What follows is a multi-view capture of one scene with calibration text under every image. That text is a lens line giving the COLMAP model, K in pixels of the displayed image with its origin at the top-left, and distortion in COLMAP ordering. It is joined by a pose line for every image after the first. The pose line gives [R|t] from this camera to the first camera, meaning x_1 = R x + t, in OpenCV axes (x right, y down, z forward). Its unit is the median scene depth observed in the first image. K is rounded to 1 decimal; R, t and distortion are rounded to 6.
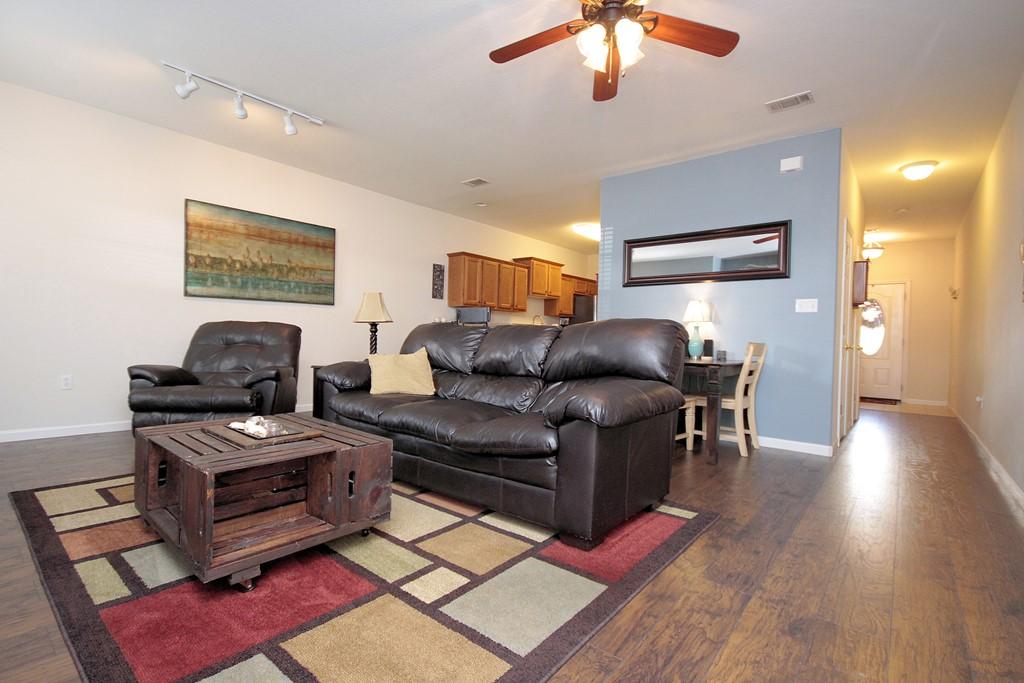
lens RADIAL K [[472.9, 0, 516.1], [0, 472.9, 341.4], [0, 0, 1]] dist [0.002598, -0.005536]
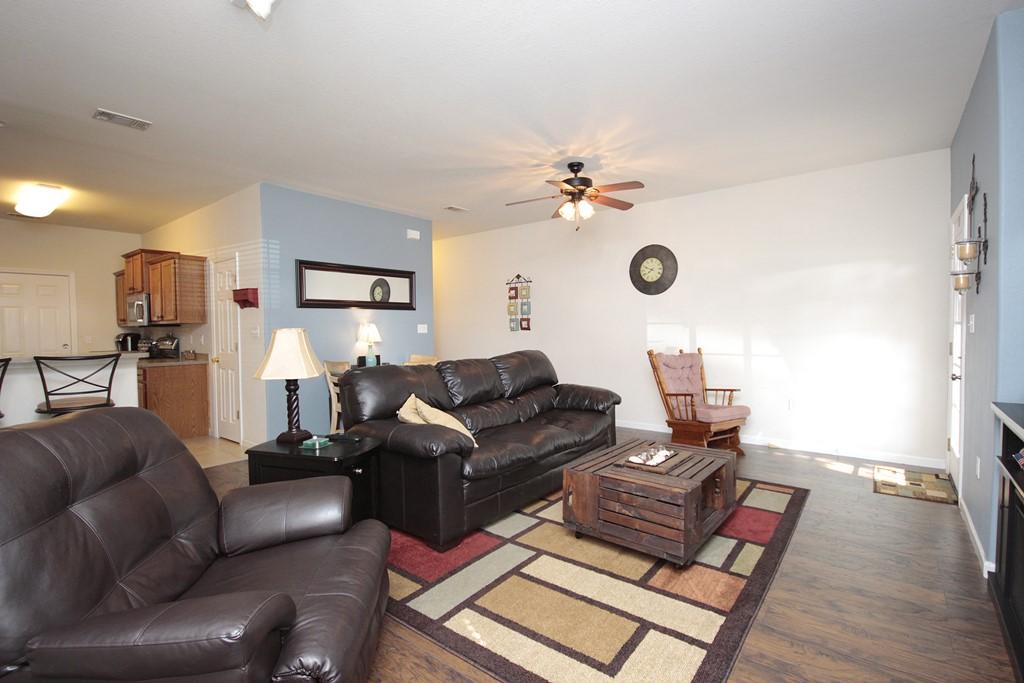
lens RADIAL K [[472.9, 0, 516.1], [0, 472.9, 341.4], [0, 0, 1]] dist [0.002598, -0.005536]
pose [[-0.024686, -0.058411, 0.997987, -1.089523], [0.015355, 0.998152, 0.058800, -0.137276], [-0.999577, 0.016775, -0.023744, 0.824154]]
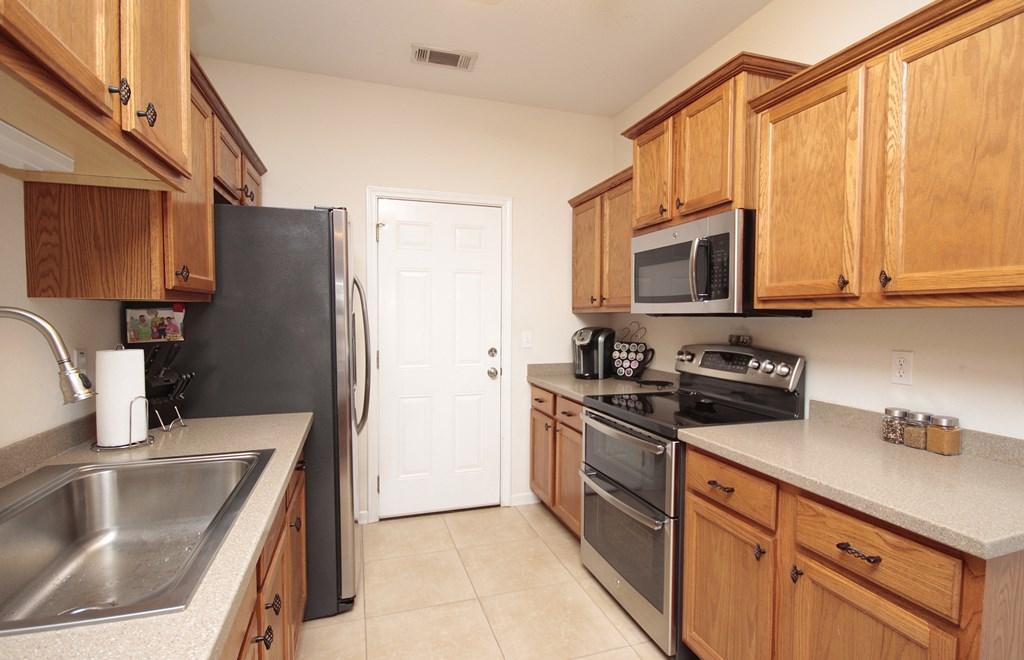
lens RADIAL K [[489.0, 0, 515.6], [0, 489.0, 330.2], [0, 0, 1]] dist [-0.001013, -0.000236]
pose [[0.536313, -0.053095, 0.842348, 0.033478], [0.012515, 0.998410, 0.054964, -0.129401], [-0.843926, -0.018936, 0.536125, 2.002750]]
